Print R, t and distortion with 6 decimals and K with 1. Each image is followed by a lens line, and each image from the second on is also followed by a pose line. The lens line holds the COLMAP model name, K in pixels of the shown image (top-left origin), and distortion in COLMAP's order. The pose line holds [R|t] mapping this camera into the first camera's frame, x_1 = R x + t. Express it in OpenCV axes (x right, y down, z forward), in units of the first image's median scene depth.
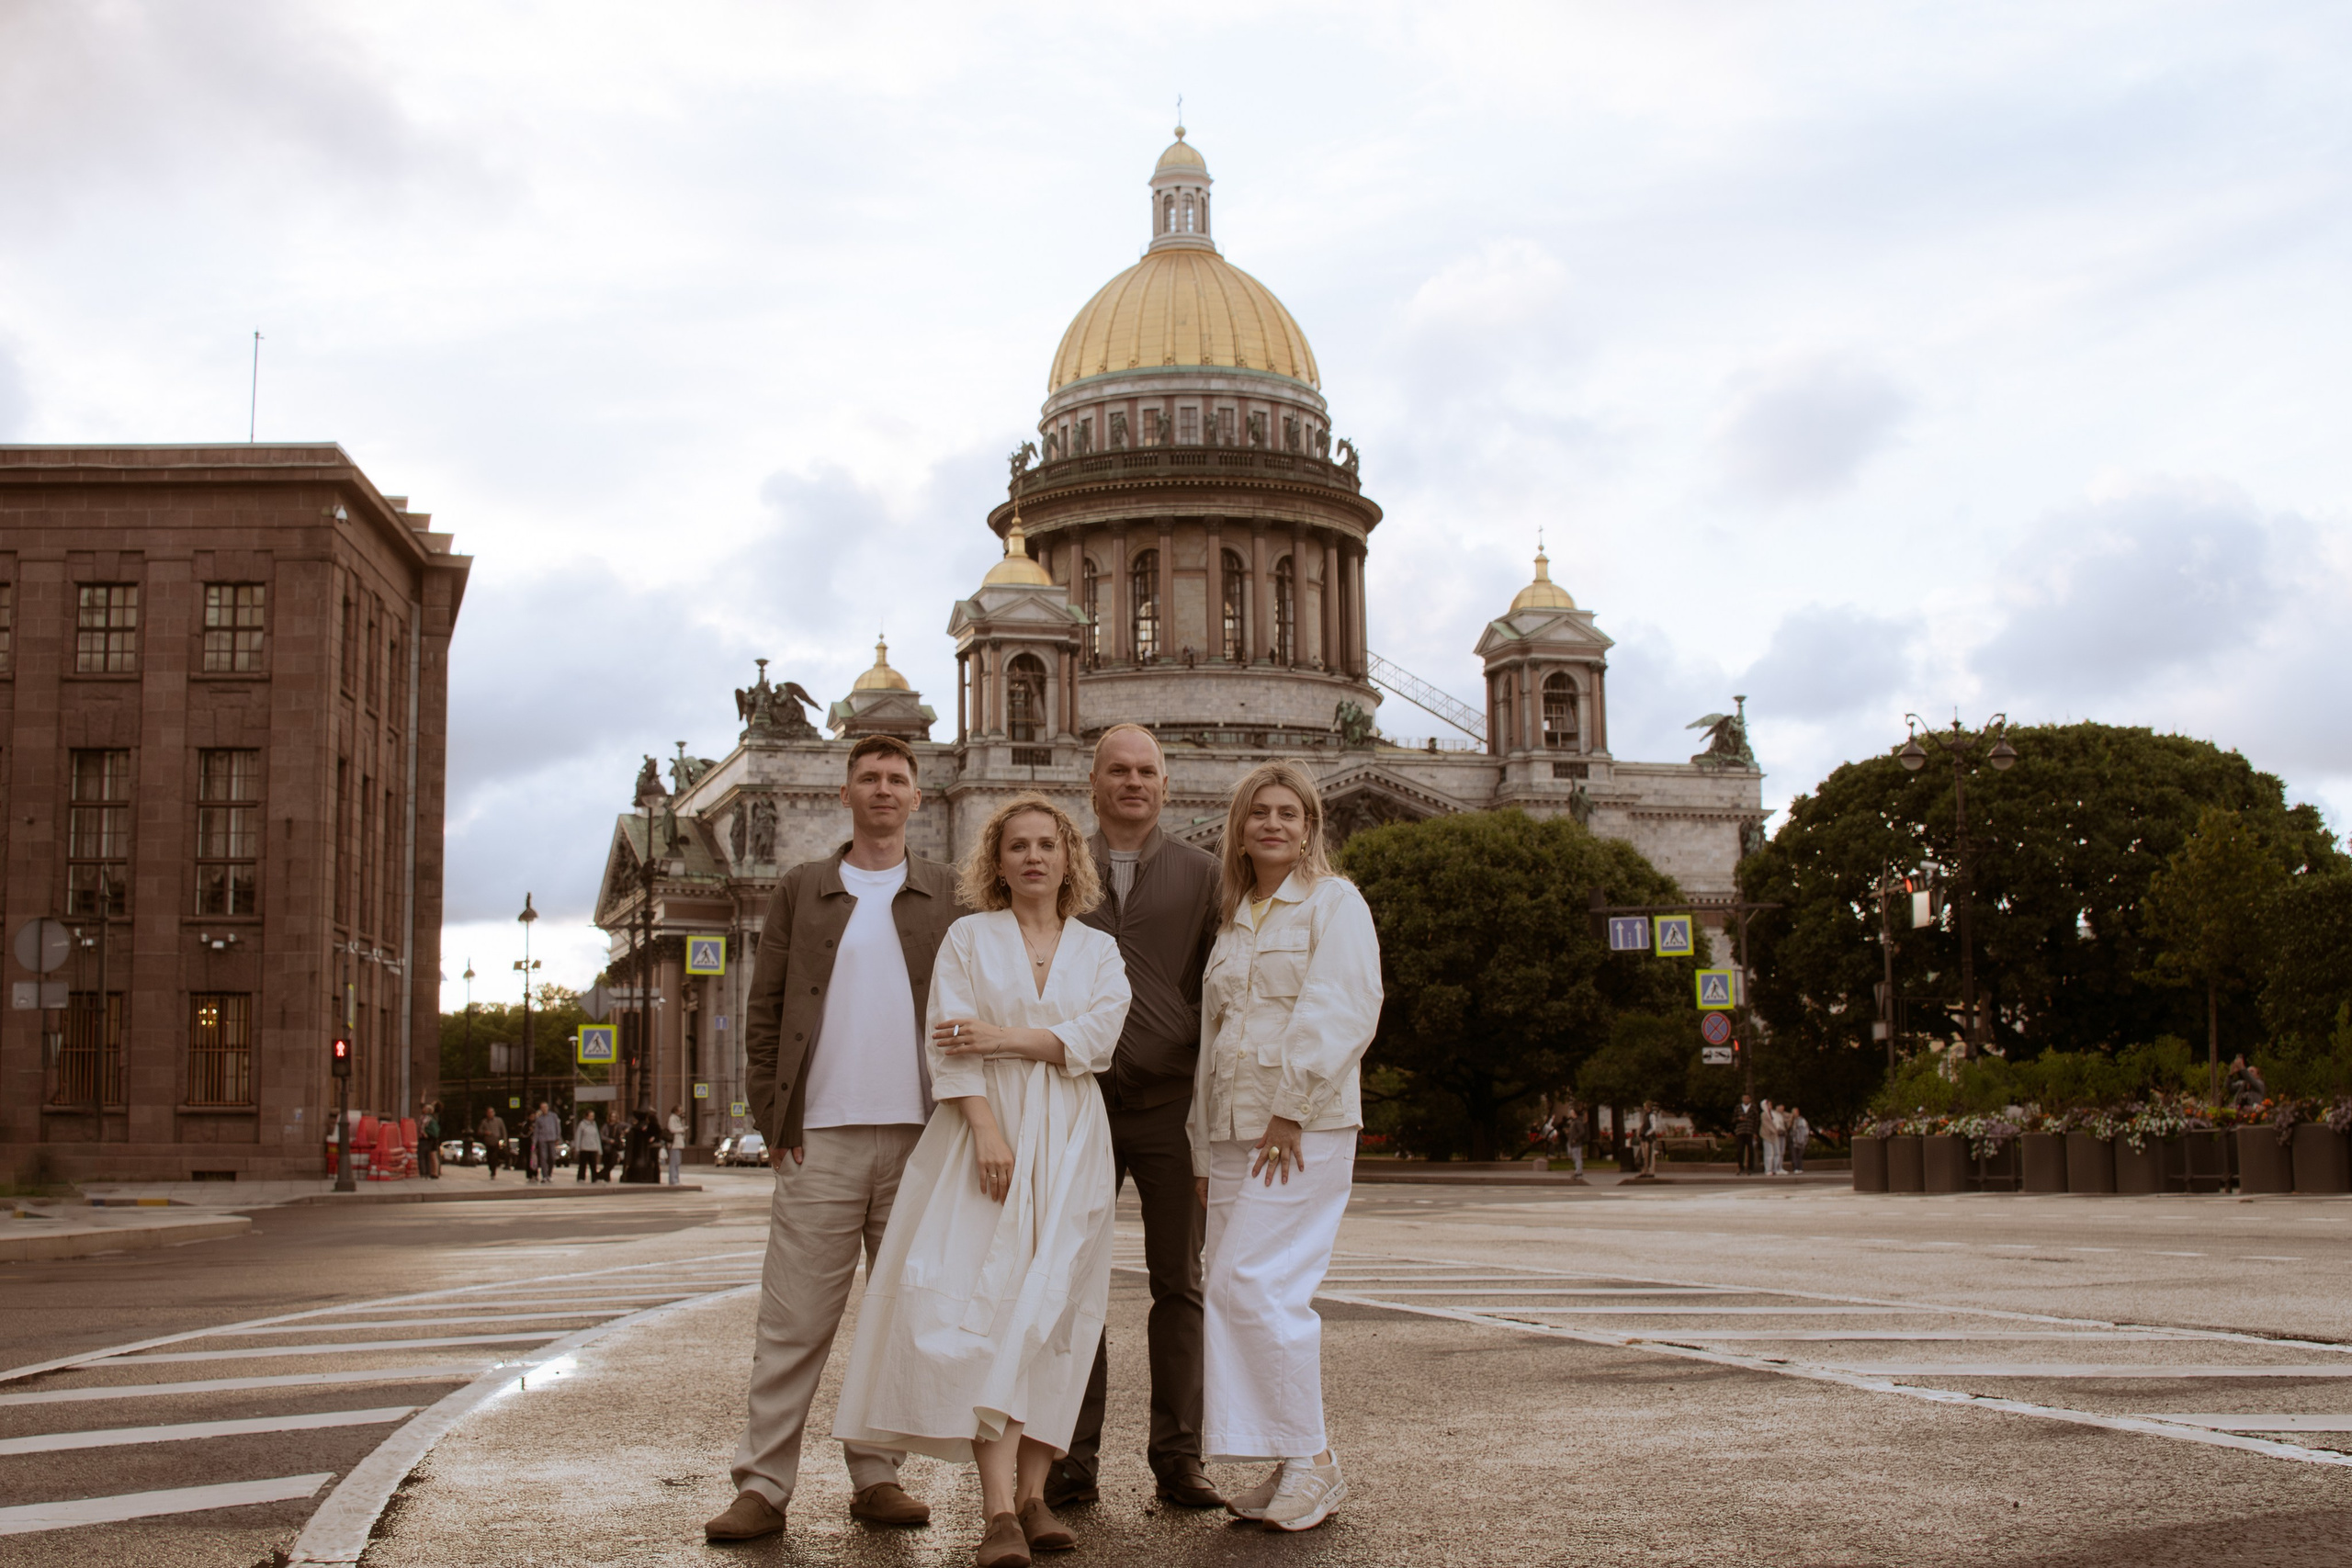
lens RADIAL K [[2887.2, 0, 1103.4], [0, 2887.2, 775.6], [0, 0, 1]] dist [-0.125020, 0.009576]
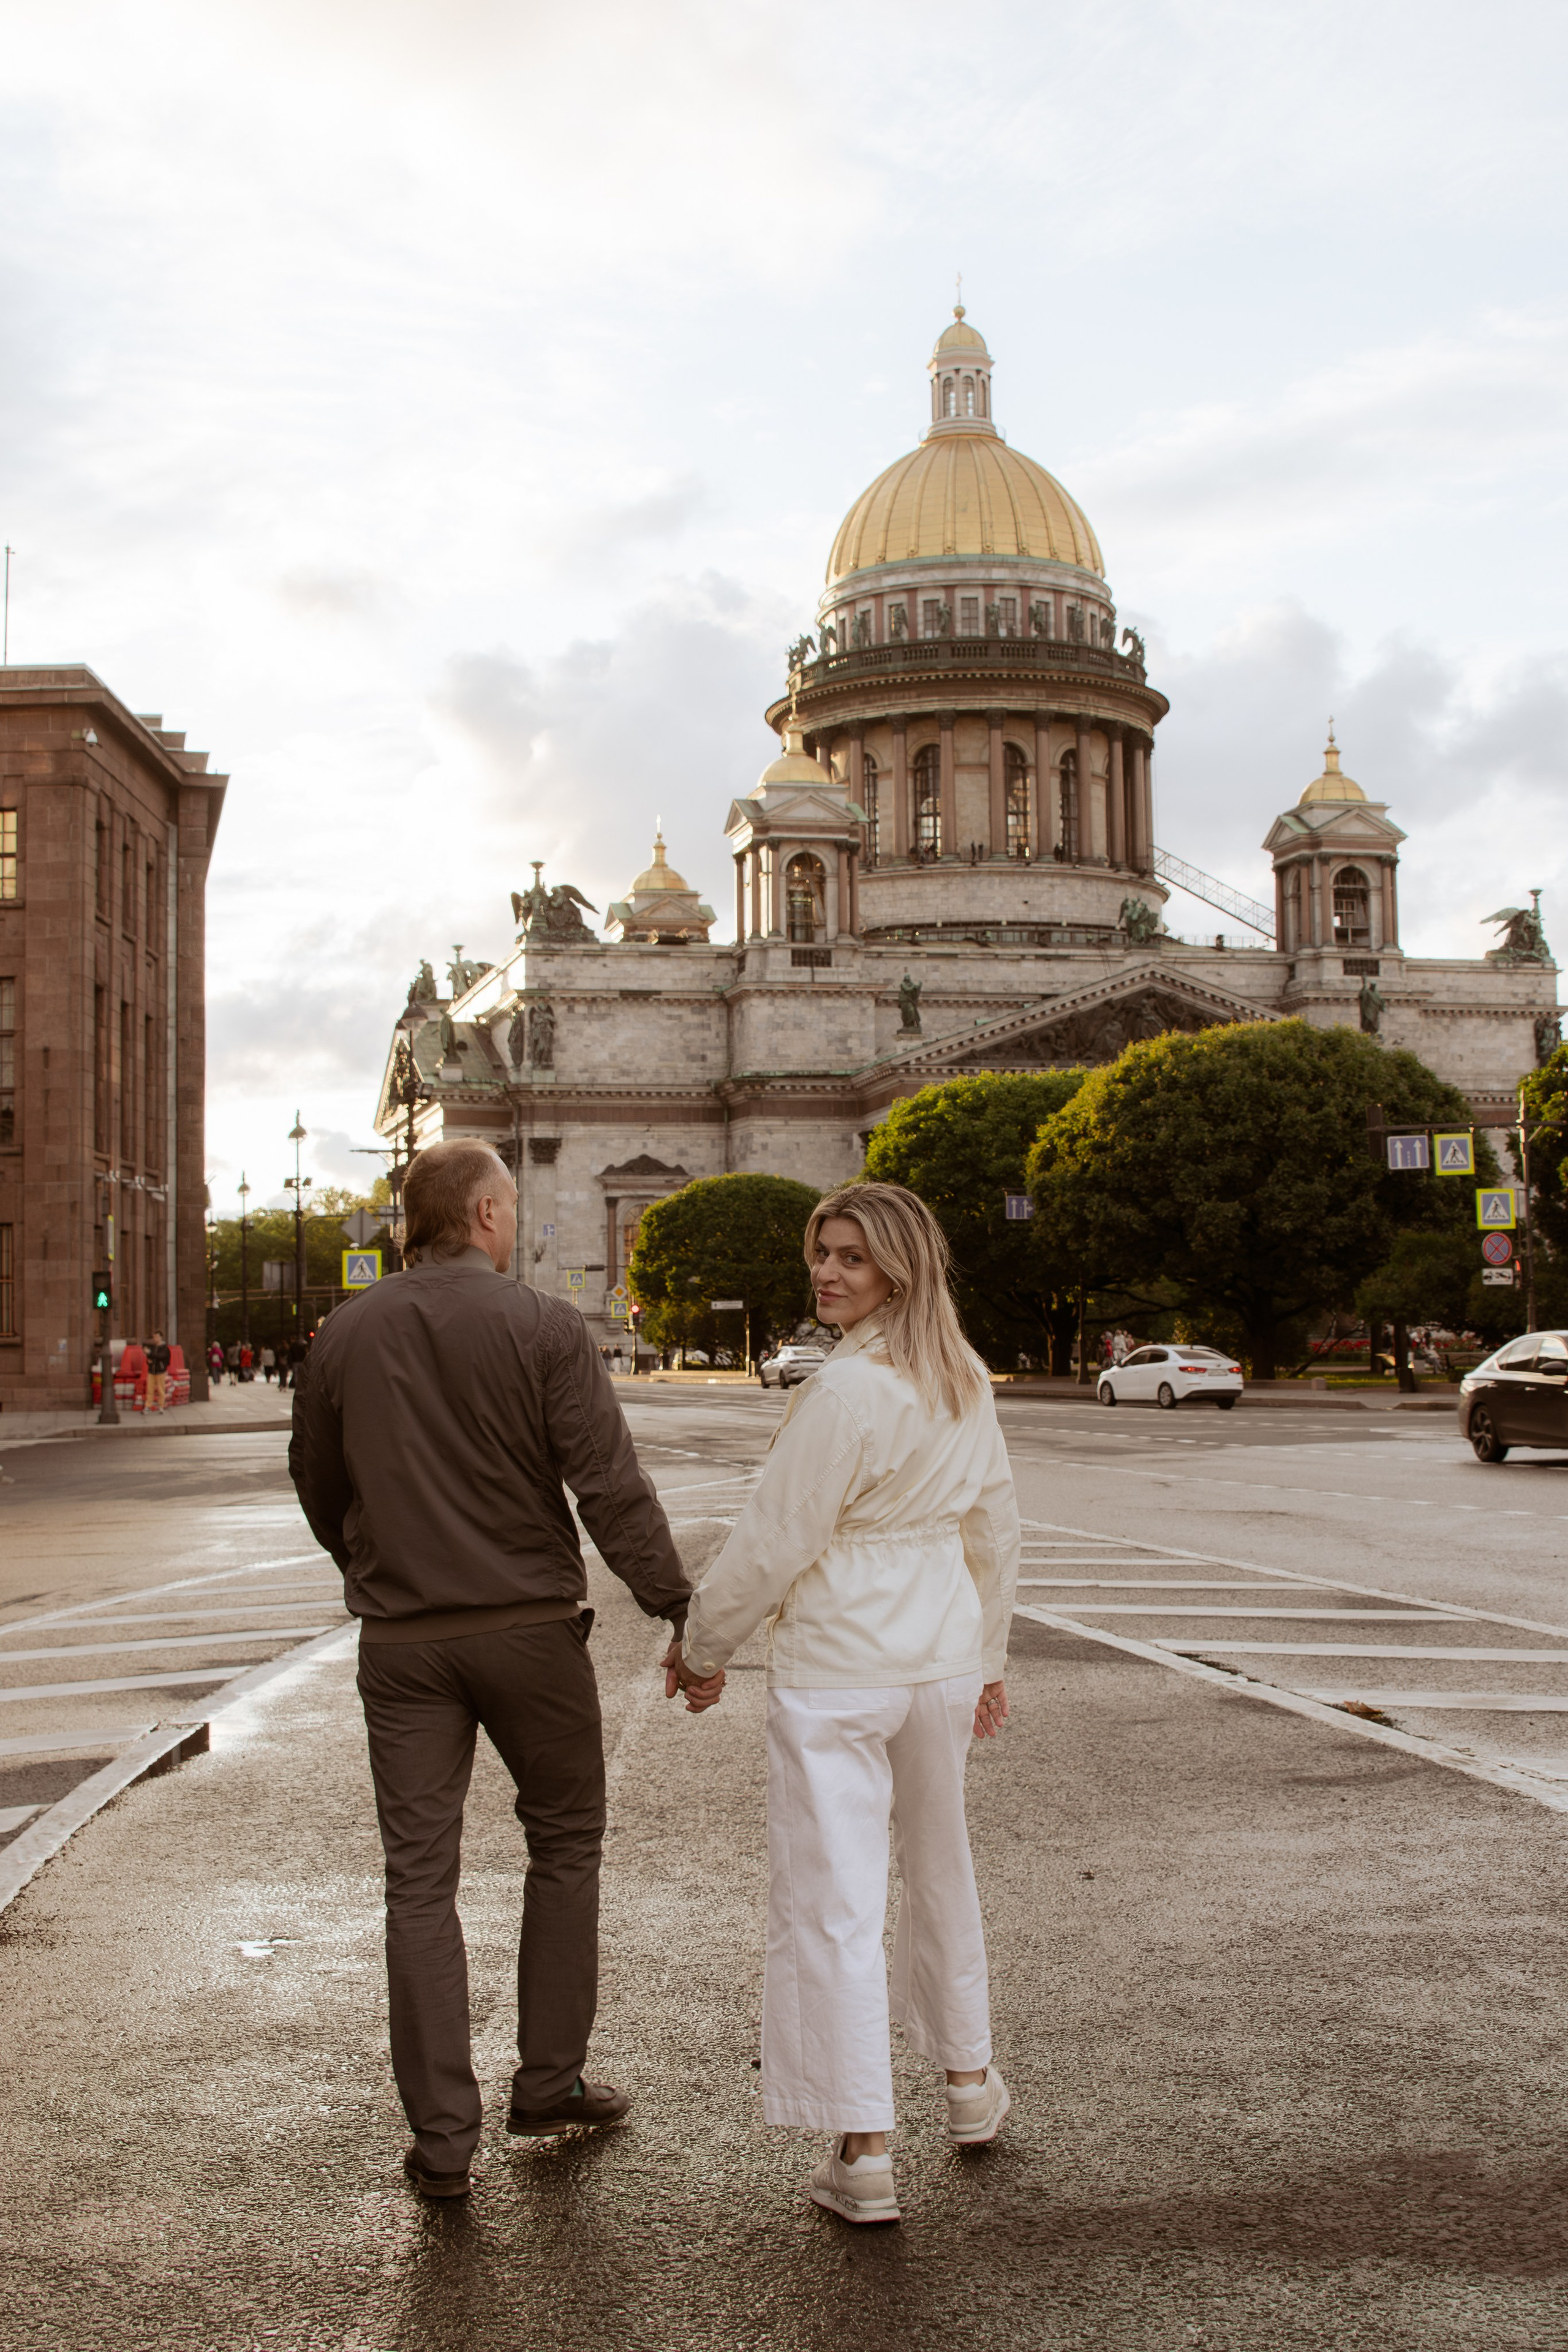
lens RADIAL K [[2913.8, 0, 758.2], [0, 2913.8, 1219.1], [0, 0, 1]] dist [-0.124934, 0.006342]
pose [[0.998940, -0.005720, -0.045664, 0.001801], [0.009582, 0.996350, 0.084818, -0.002121], [0.045012, -0.085166, 0.995350, 0.002104]]
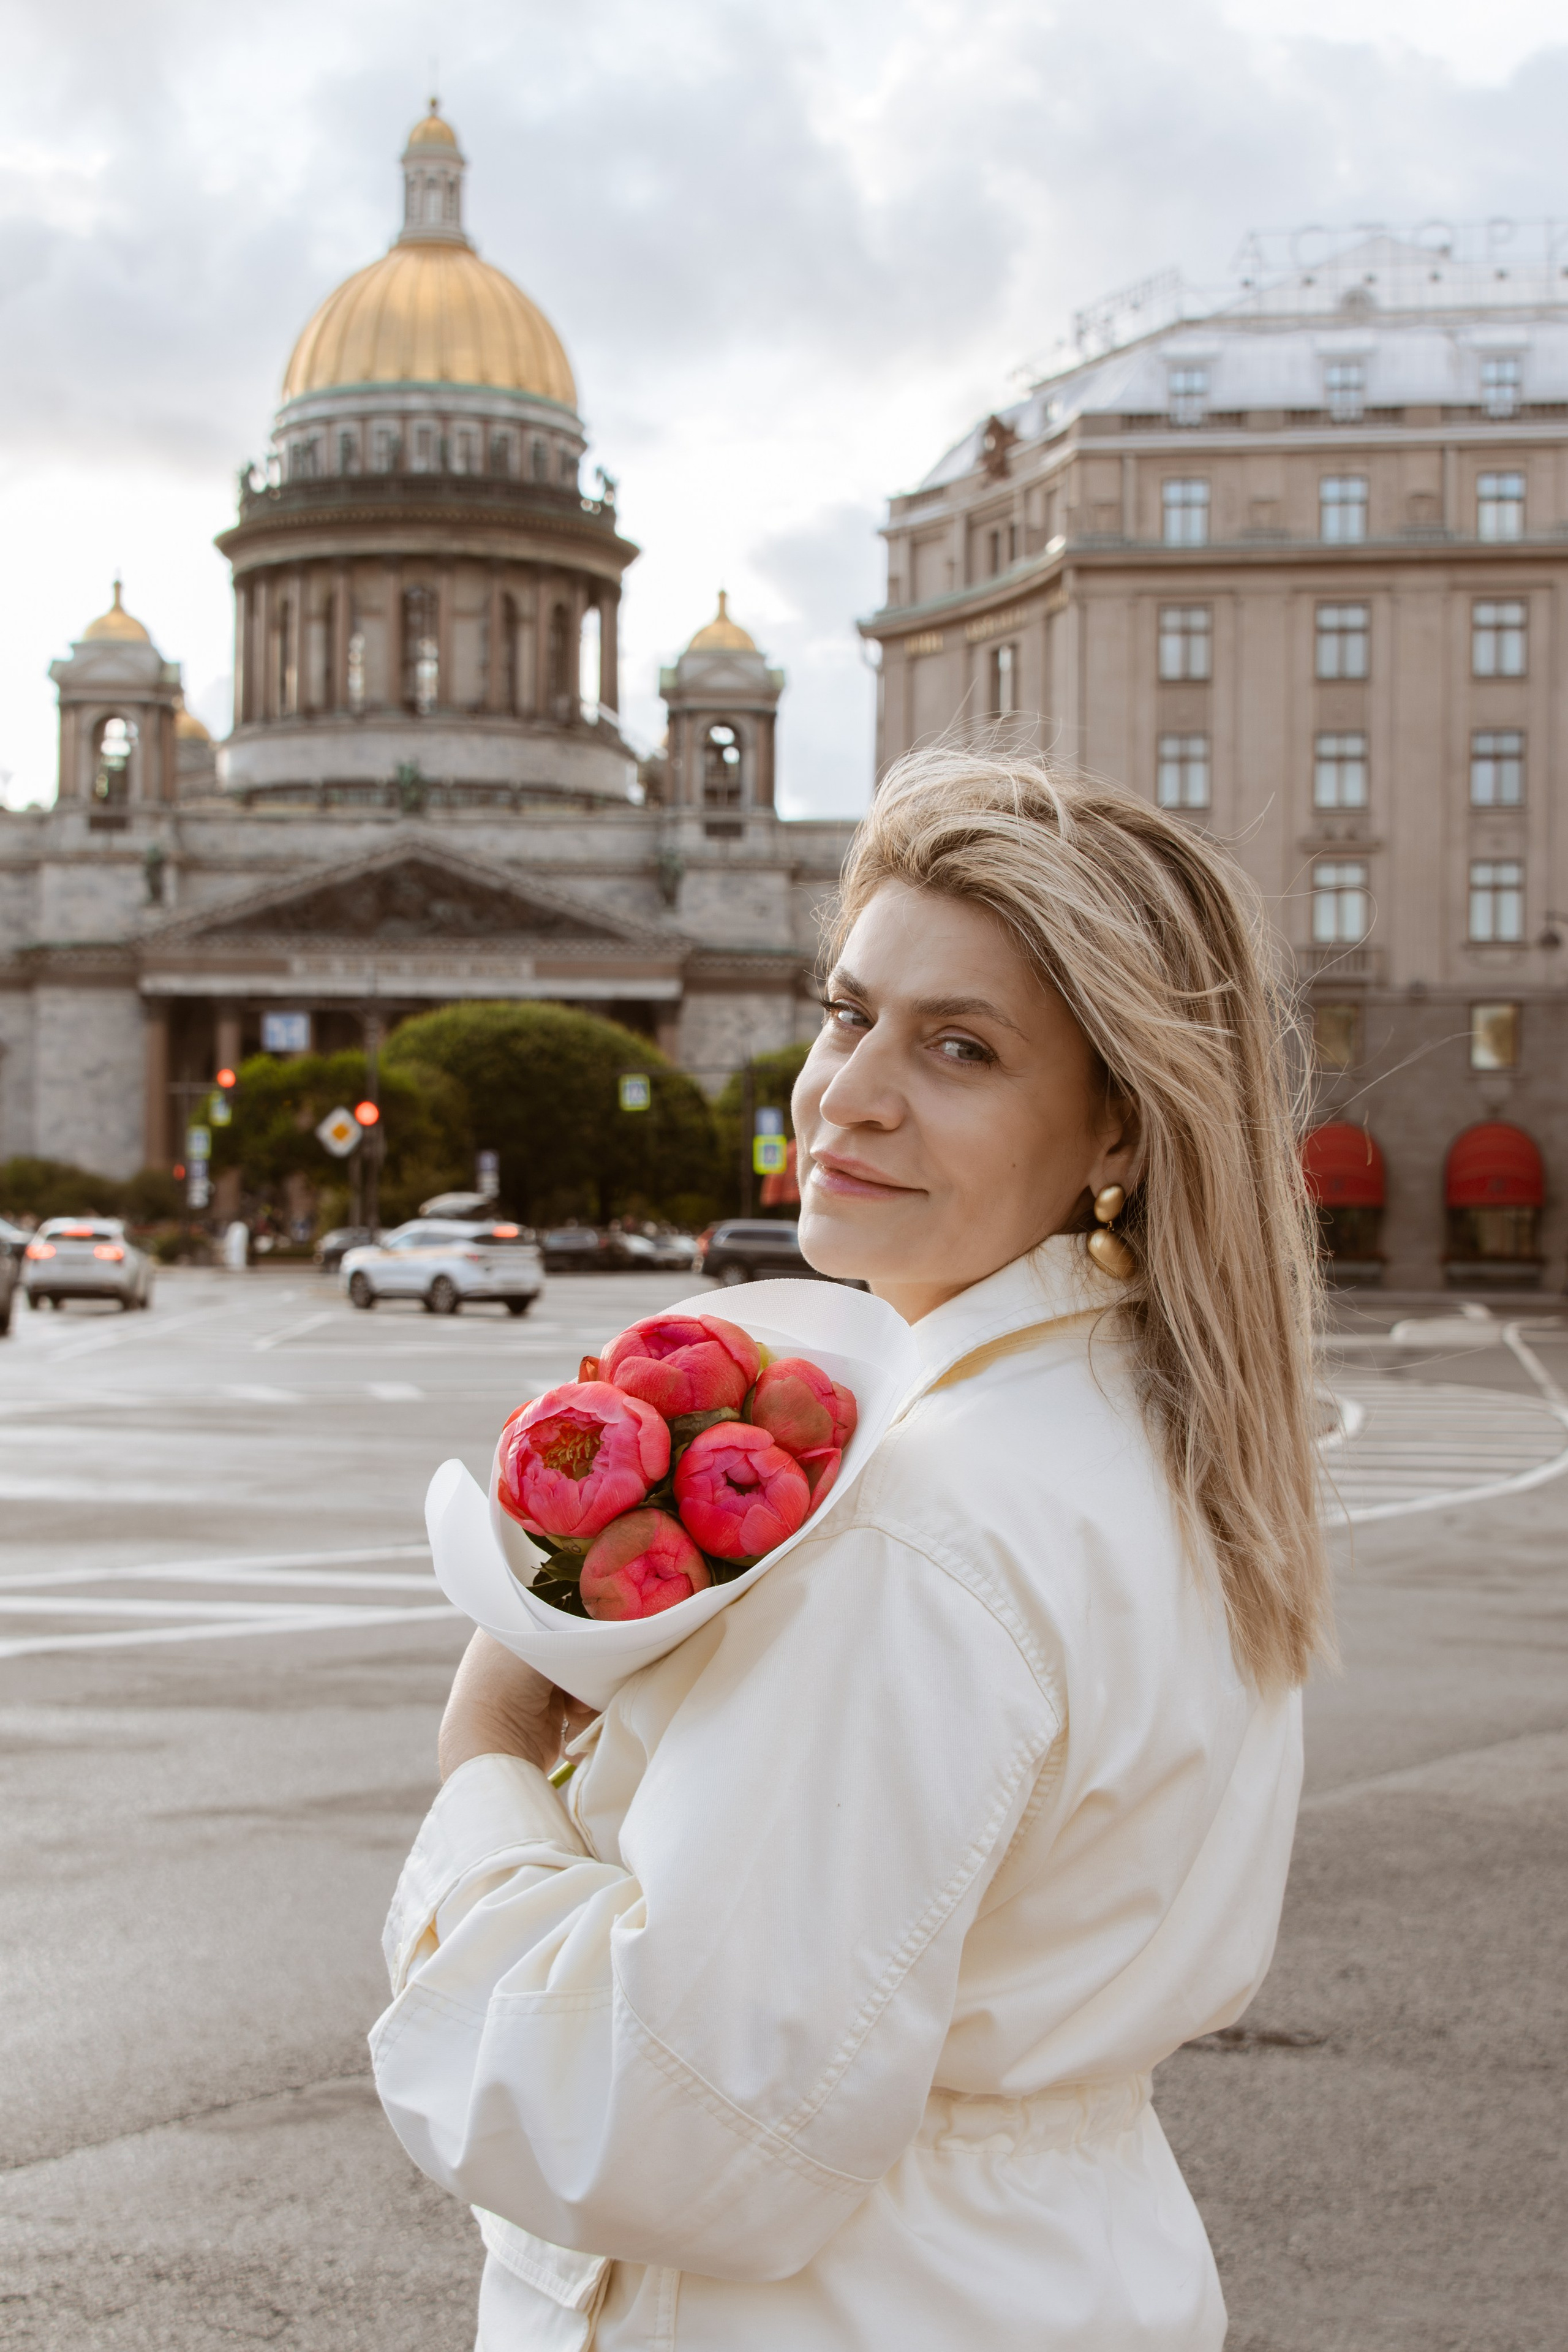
lens RADIAL K [[3518.9, 0, 794.2], [0, 3518.9, 1213.8], [0, 0, 1]] dist [-0.000873, 0.054545]
pose [[0.976672, 0.015189, -0.214197, 0.438638], [0.010900, 0.992703, 0.120093, -0.015197], [0.214458, -0.119626, 0.969380, -0.093564]]
